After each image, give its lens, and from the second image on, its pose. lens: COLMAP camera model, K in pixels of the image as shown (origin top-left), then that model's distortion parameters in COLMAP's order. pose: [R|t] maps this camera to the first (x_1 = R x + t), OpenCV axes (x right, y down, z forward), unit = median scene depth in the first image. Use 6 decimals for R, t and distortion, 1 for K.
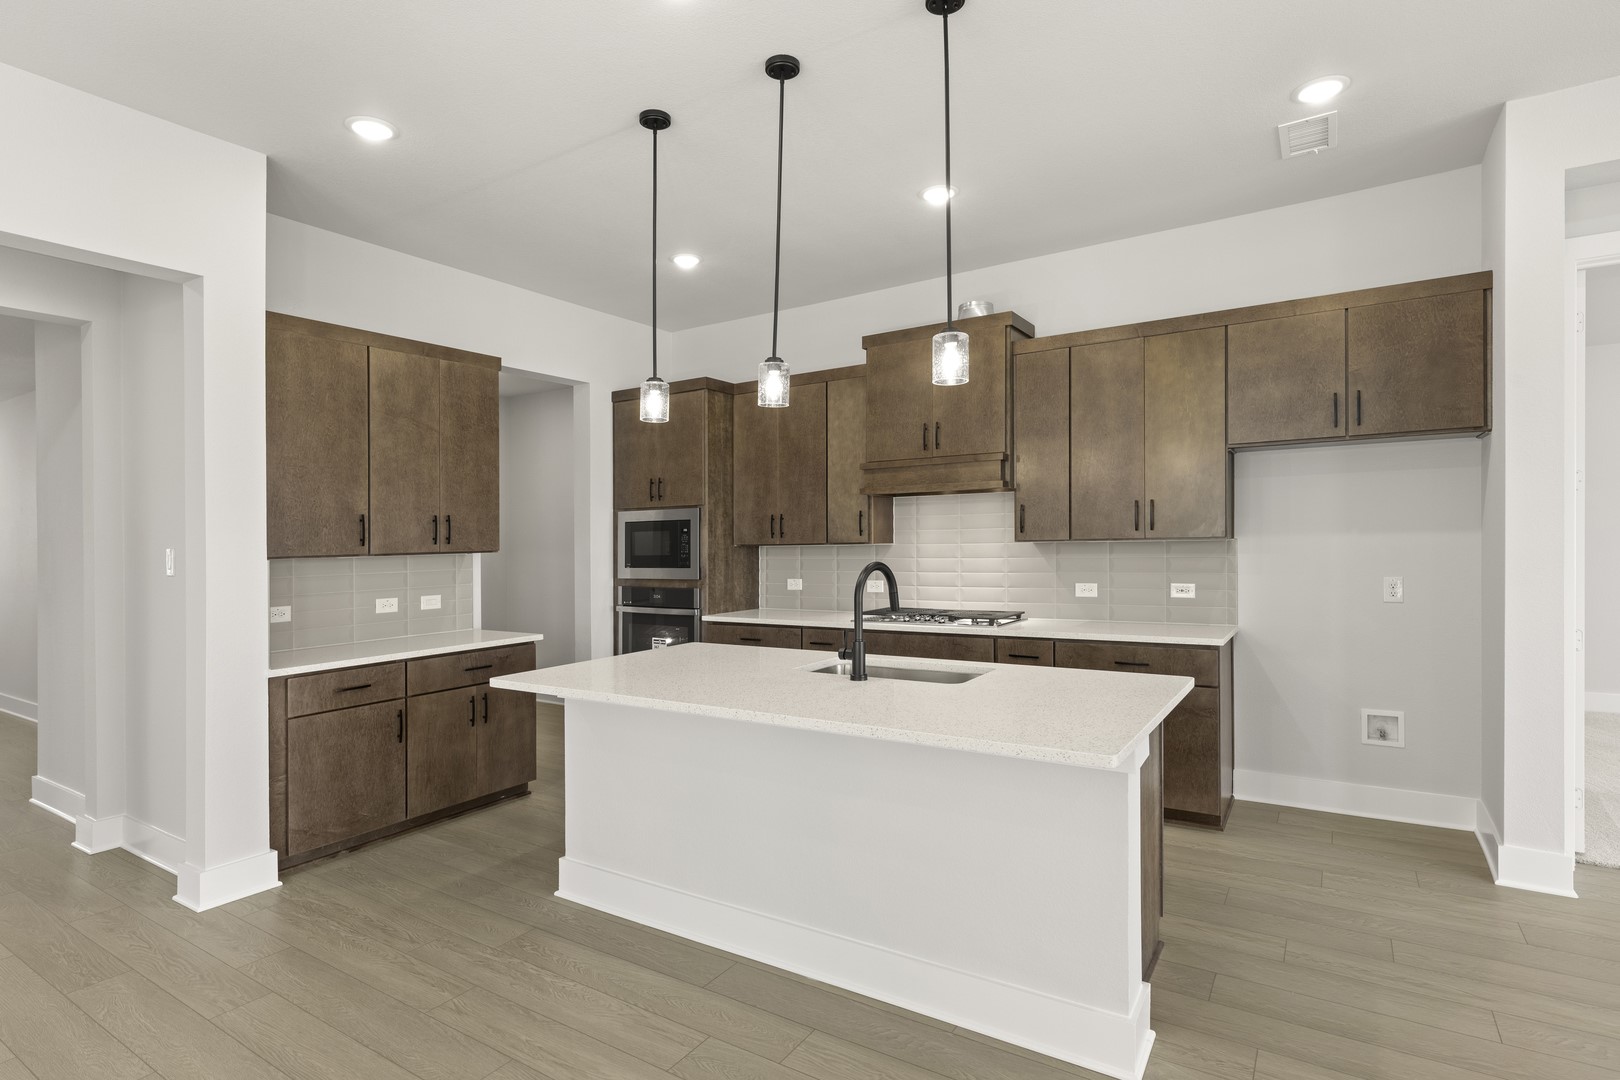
lens RADIAL K [[821.2, 0, 812.2], [0, 821.2, 544.1], [0, 0, 1]] dist [0.015764, 0.000944]
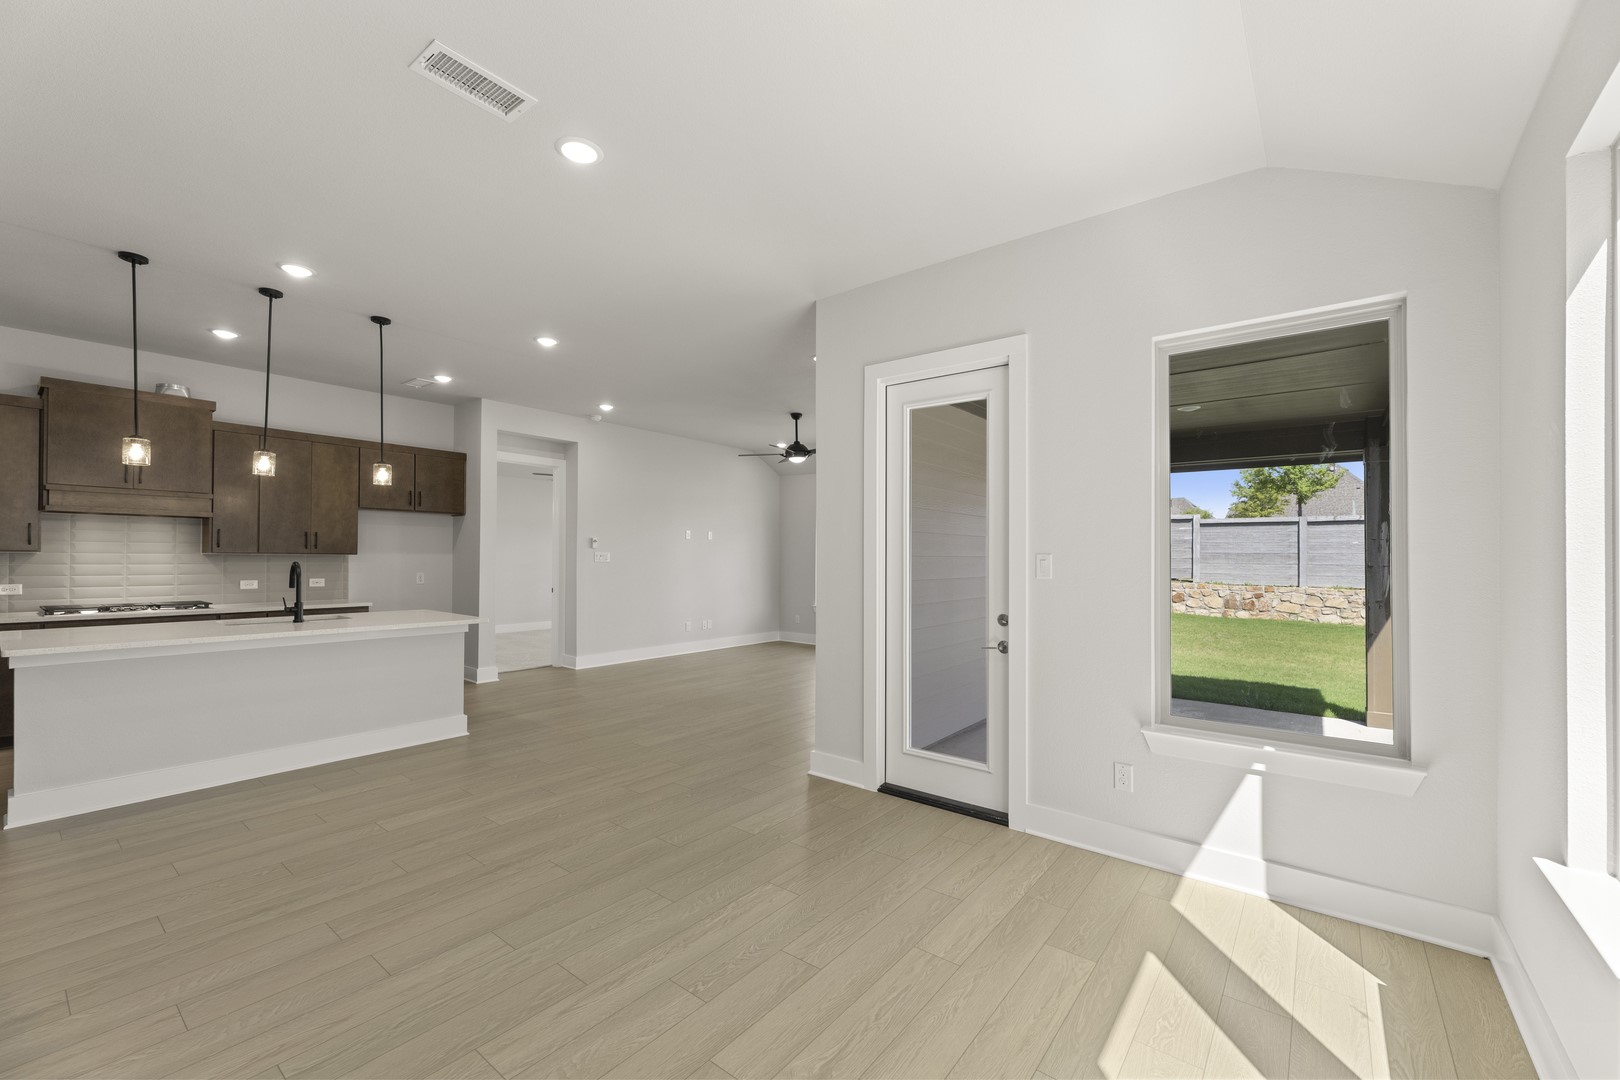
lens RADIAL K [[649.1, 0, 812.0], [0, 649.1, 556.3], [0, 0, 1]] dist [0.003873, 0.000108]
pose [[0.091846, 0.019689, 0.995579, -0.915649], [-0.003922, 0.999804, -0.019411, 0.023413], [-0.995765, -0.002122, 0.091905, -0.227100]]
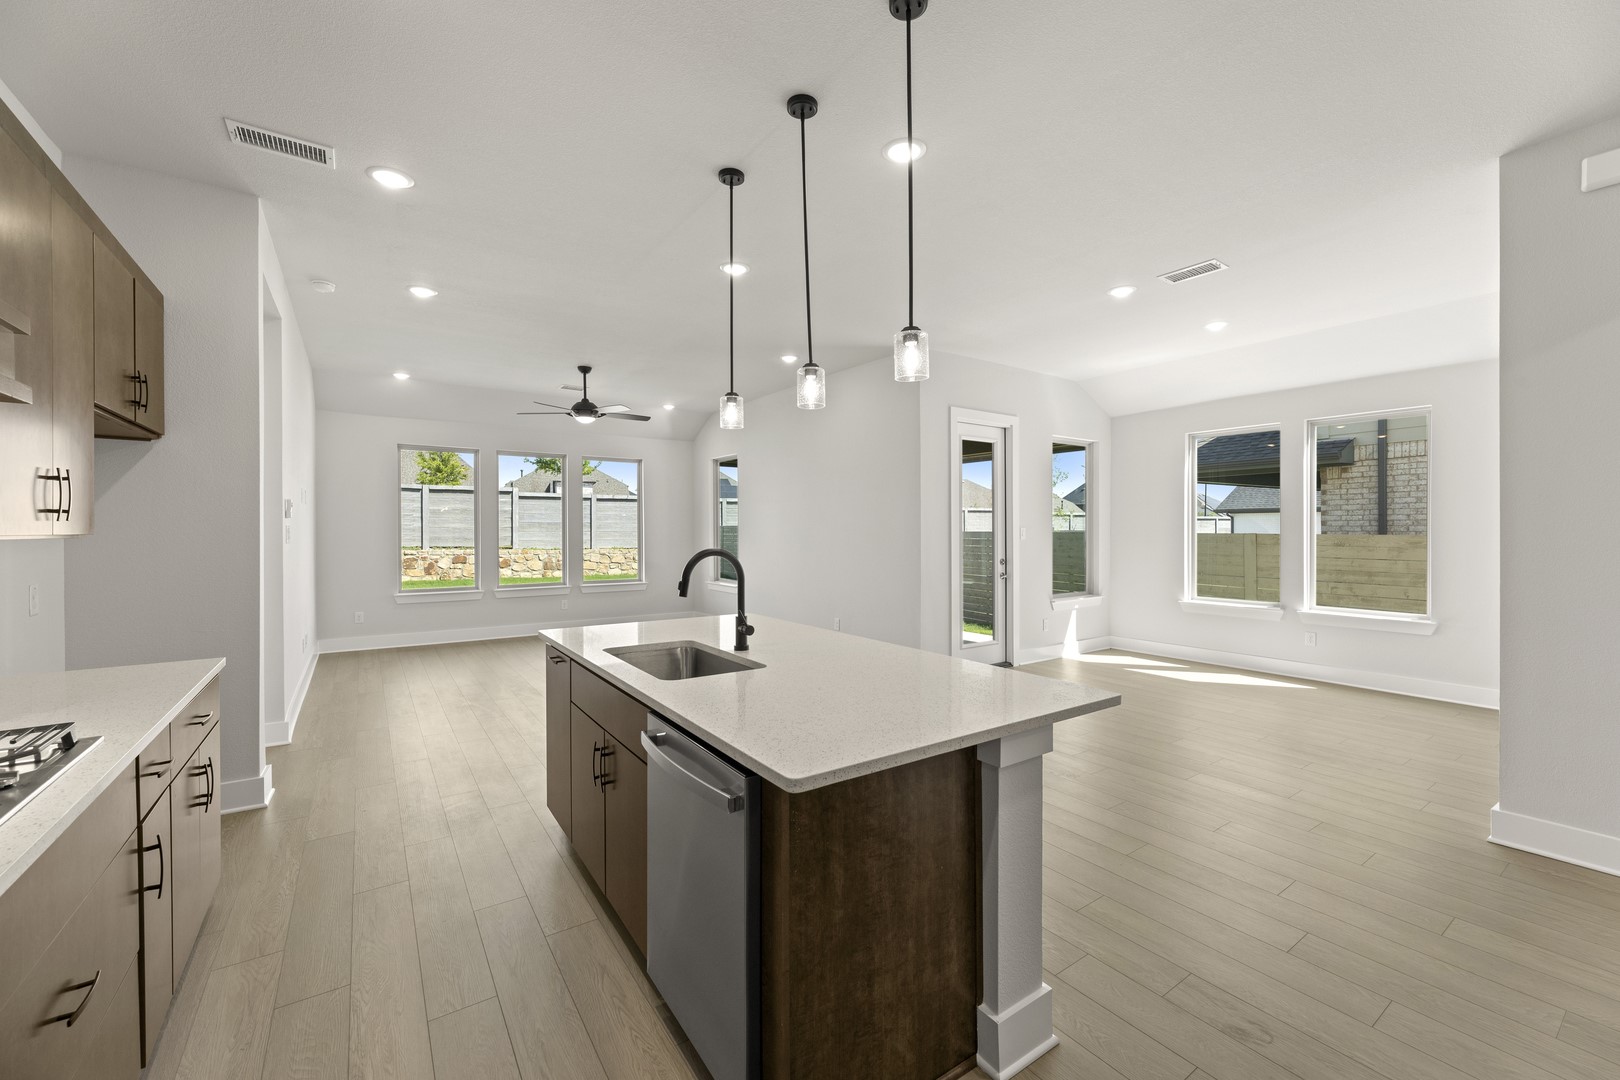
lens RADIAL K [[649.1, 0, 815.6], [0, 649.1, 536.2], [0, 0, 1]] dist [0.003873, 0.000108]
pose [[-0.923967, 0.015586, 0.382154, -0.254273], [0.022515, 0.999653, 0.013665, -0.006246], [-0.381809, 0.021230, -0.923998, 1.211030]]
